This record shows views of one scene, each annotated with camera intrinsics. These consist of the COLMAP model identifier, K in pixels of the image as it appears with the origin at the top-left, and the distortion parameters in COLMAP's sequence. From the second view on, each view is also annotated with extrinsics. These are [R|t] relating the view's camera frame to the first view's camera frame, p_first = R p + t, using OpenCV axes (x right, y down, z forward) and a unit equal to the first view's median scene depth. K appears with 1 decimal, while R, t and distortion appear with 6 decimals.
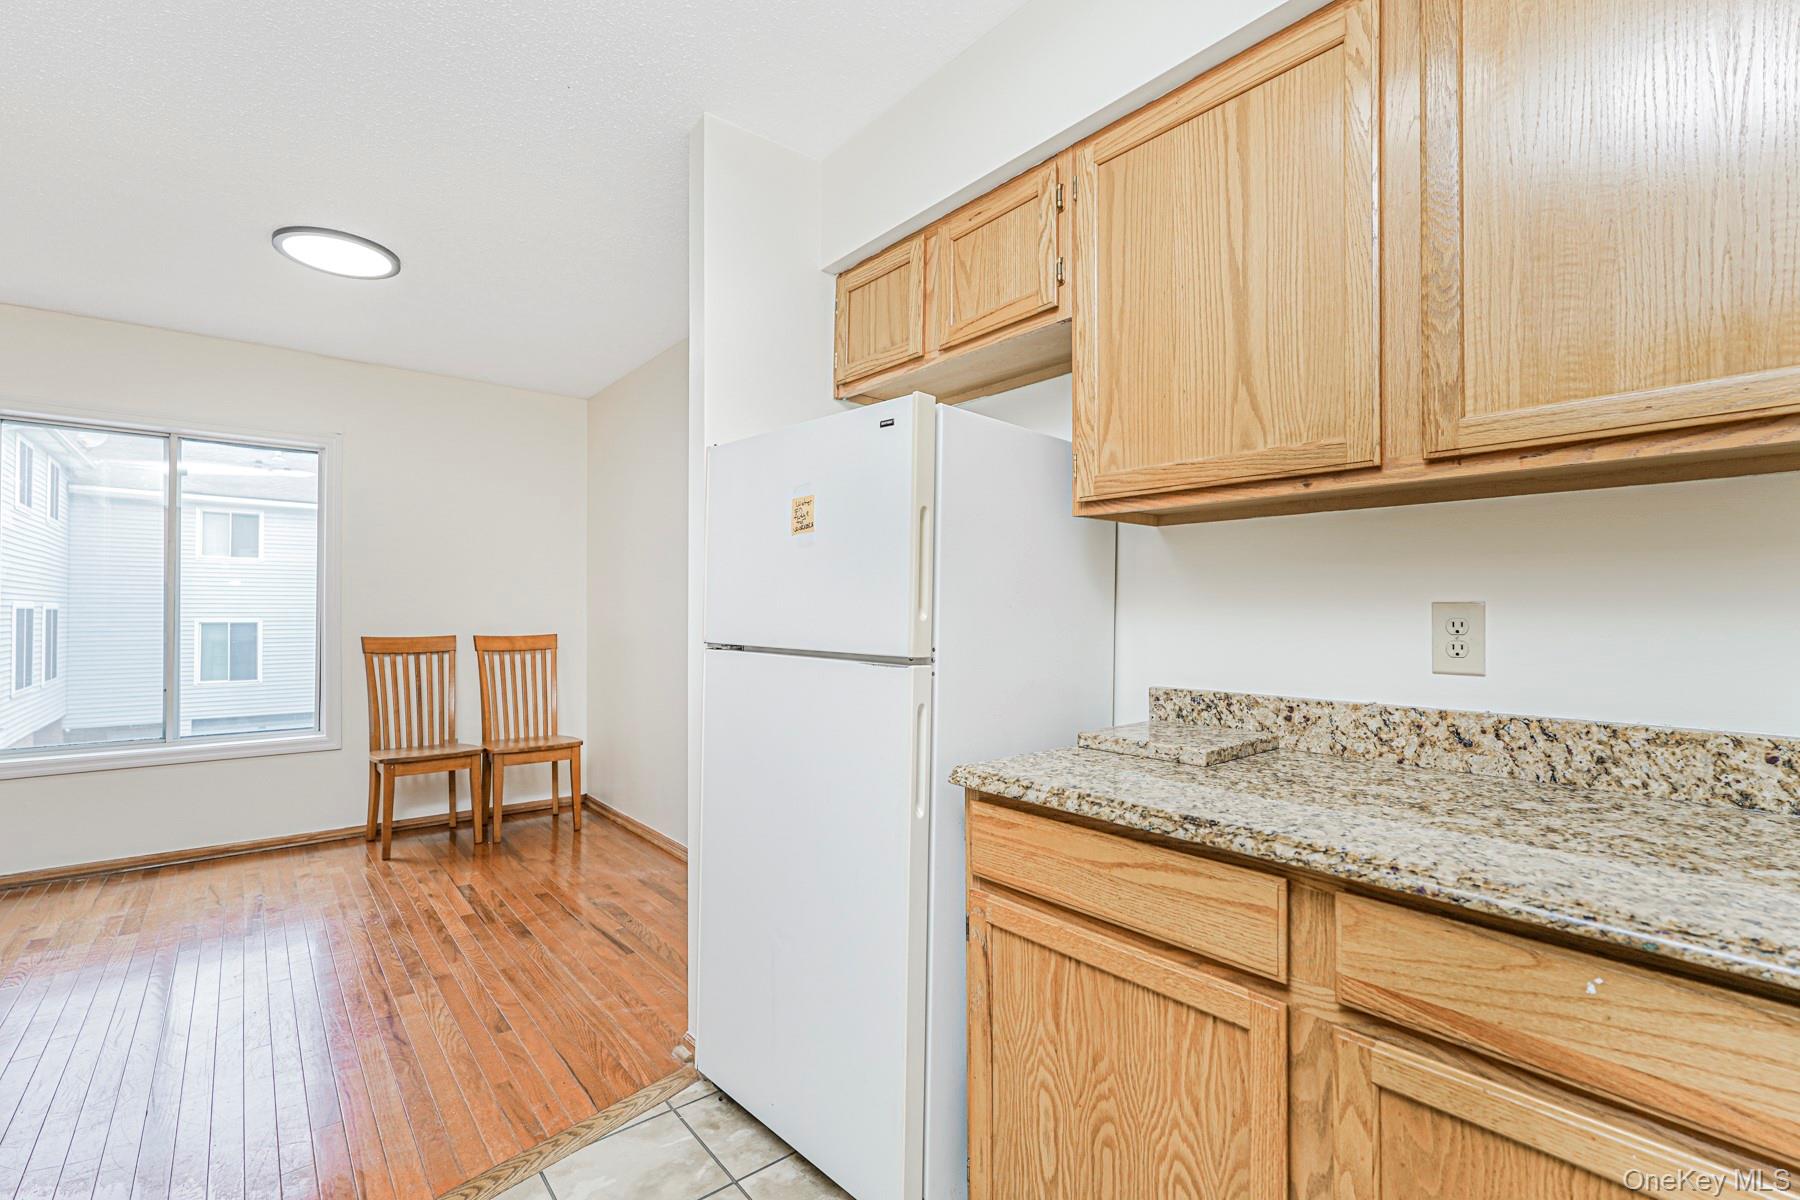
lens RADIAL K [[809.3, 0, 897.7], [0, 809.3, 611.2], [0, 0, 1]] dist [-0.003167, -0.000140]
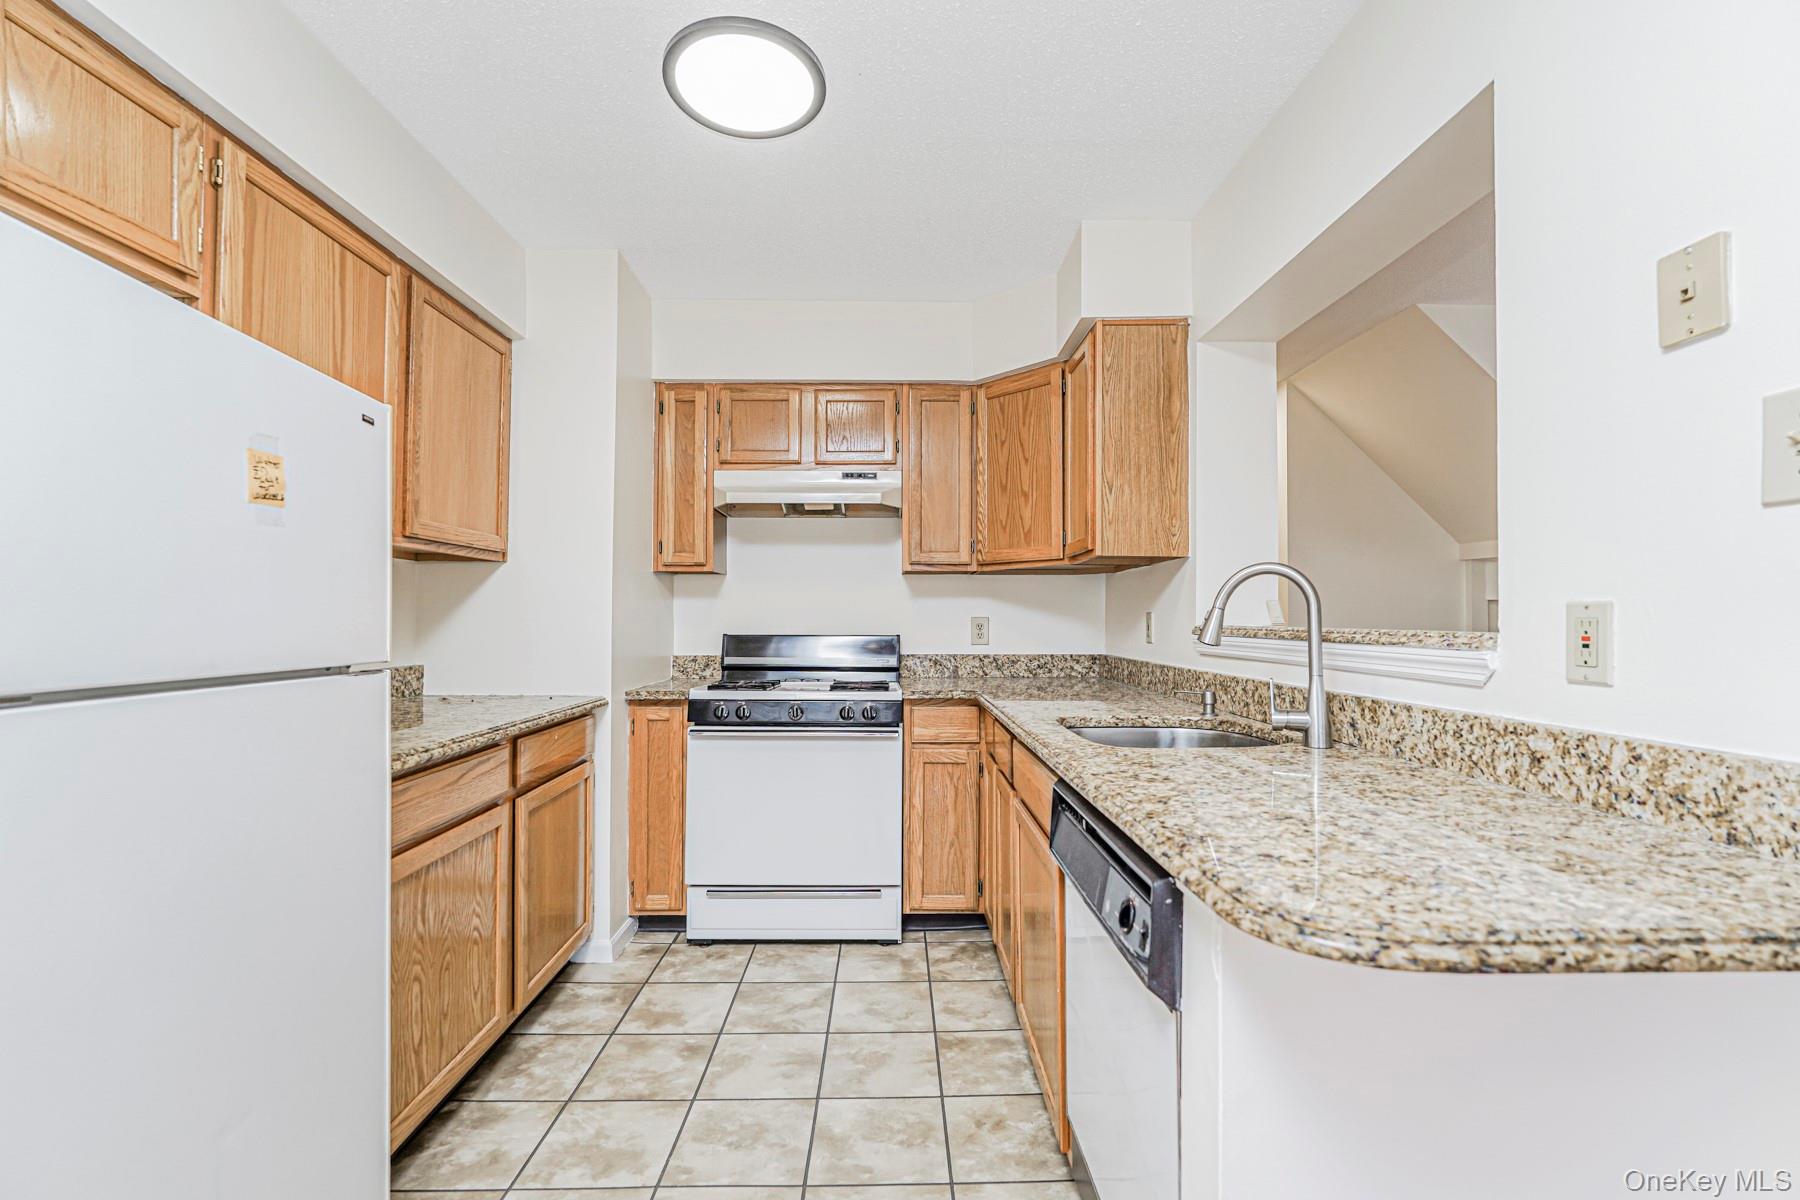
lens RADIAL K [[809.3, 0, 897.7], [0, 809.3, 611.2], [0, 0, 1]] dist [-0.003167, -0.000140]
pose [[-0.778312, -0.002063, 0.627875, -0.426002], [-0.009659, 0.999916, -0.008688, -0.001820], [-0.627804, -0.012827, -0.778266, 0.523133]]
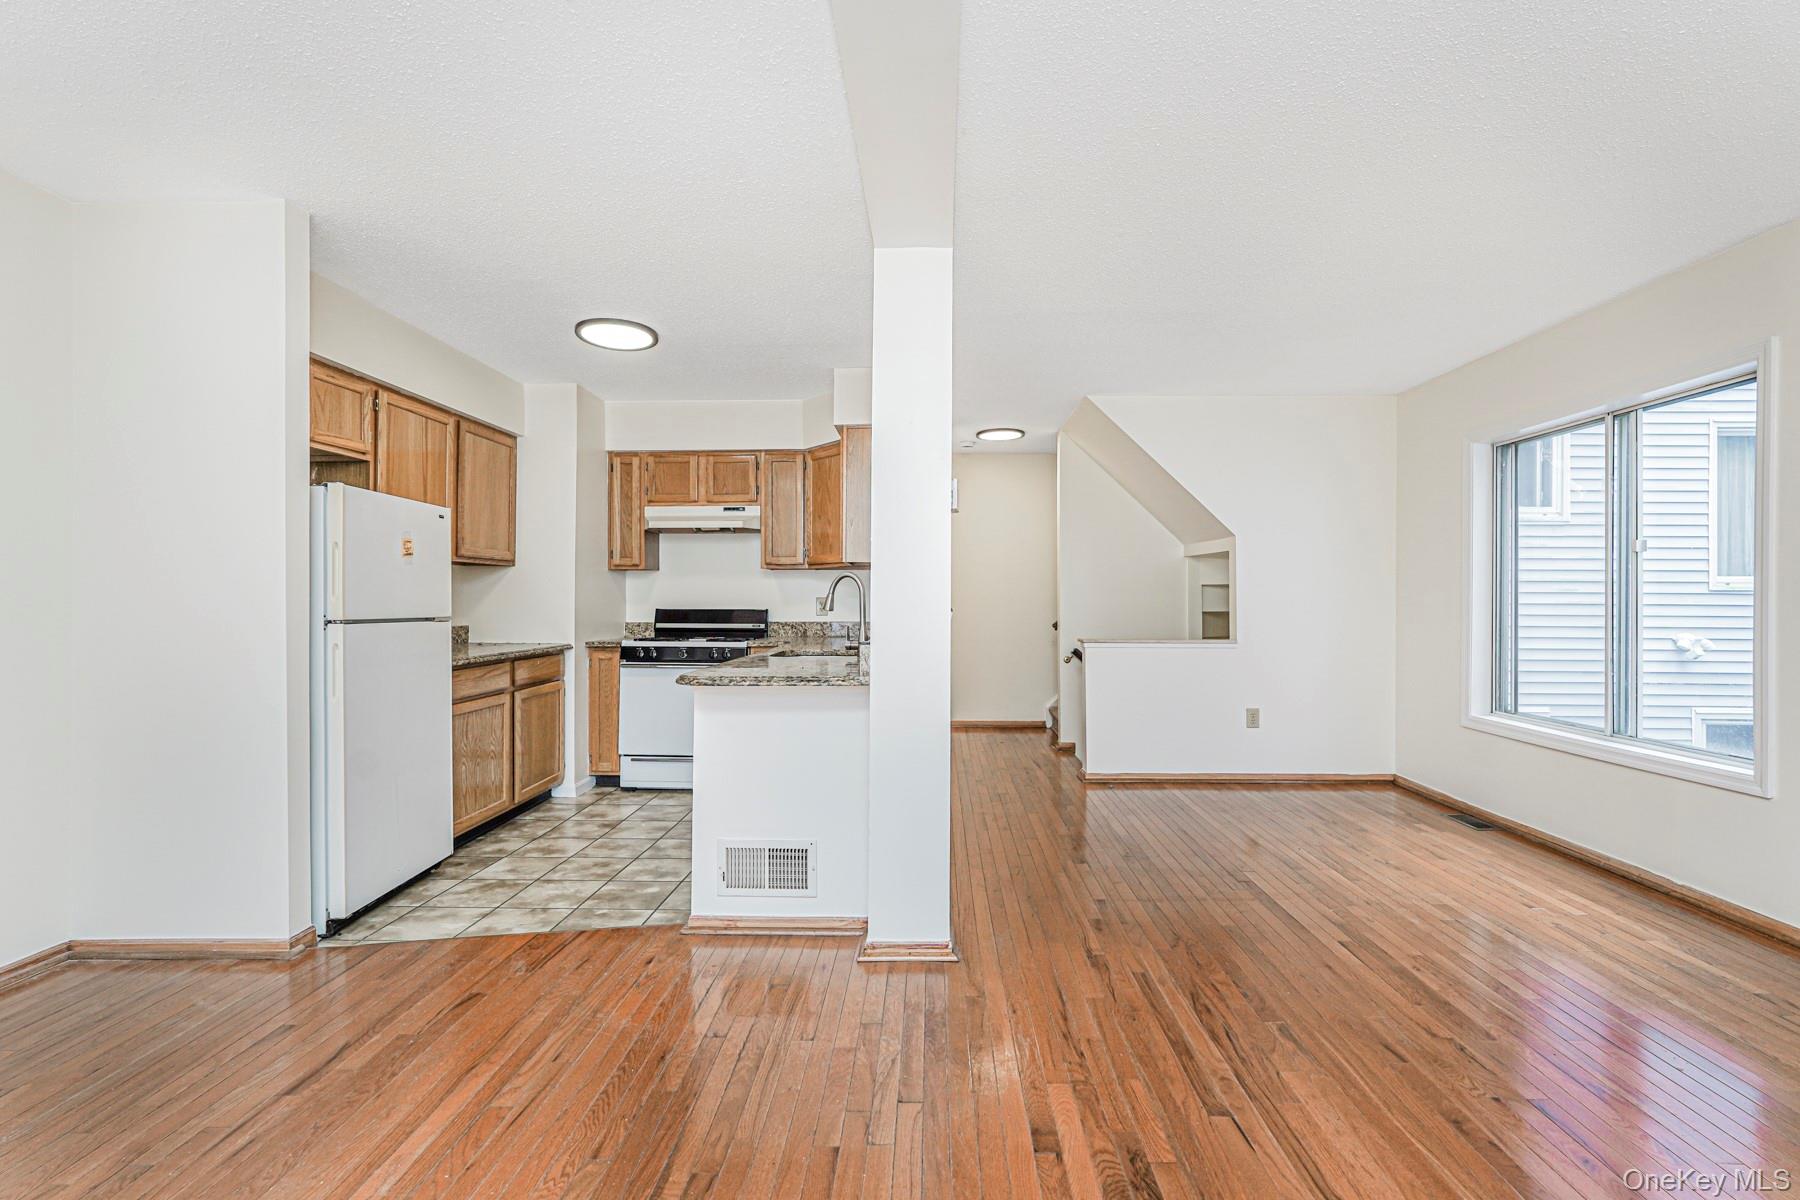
lens RADIAL K [[816.5, 0, 900.0], [0, 816.5, 600.0], [0, 0, 1]] dist [-0.002820, -0.000385]
pose [[-0.743334, -0.007918, 0.668874, -0.989900], [-0.008460, 0.999961, 0.002434, -0.004283], [-0.668867, -0.003849, -0.743372, 0.721145]]
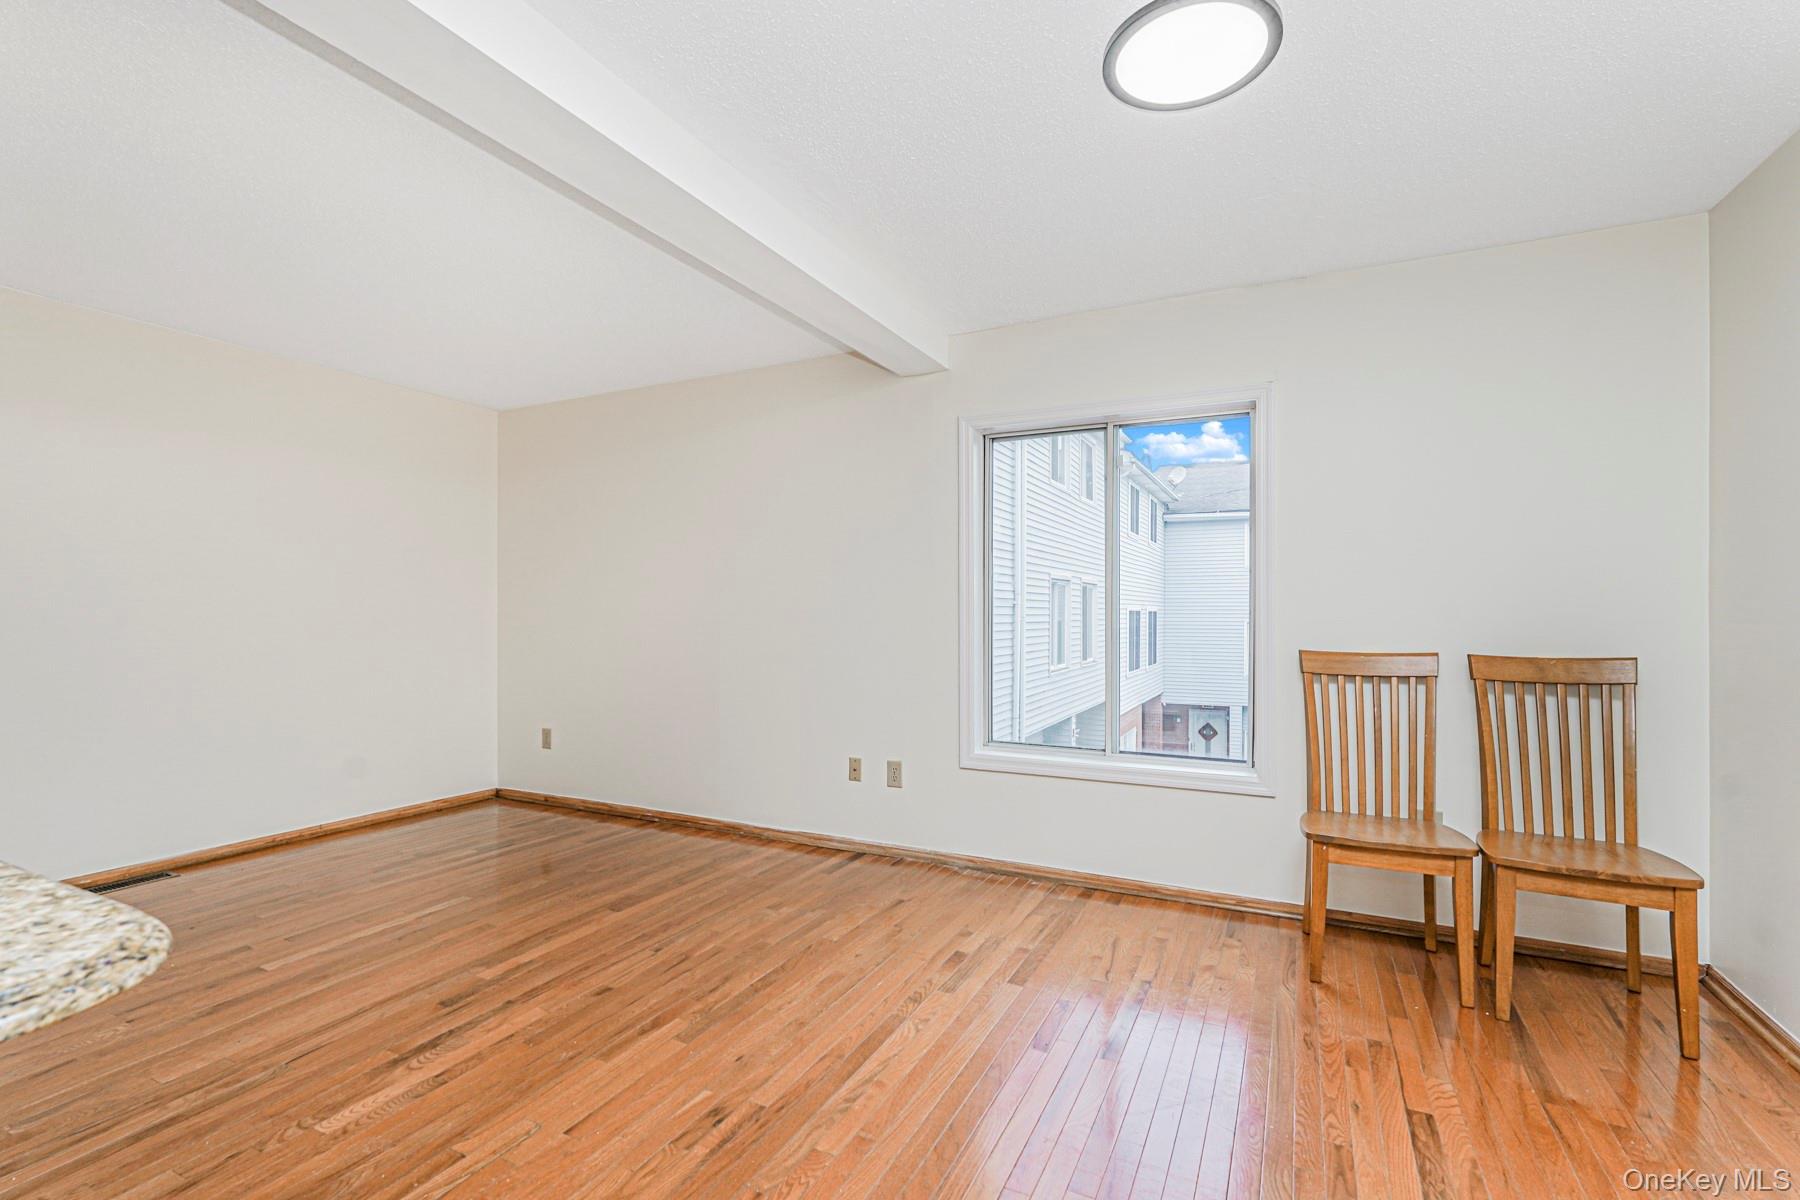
lens RADIAL K [[785.1, 0, 889.0], [0, 785.1, 630.2], [0, 0, 1]] dist [0.001014, 0.000741]
pose [[0.396892, 0.016570, -0.917716, -0.169635], [0.007384, 0.999747, 0.021245, -0.005123], [0.917836, -0.015209, 0.396669, 0.404755]]
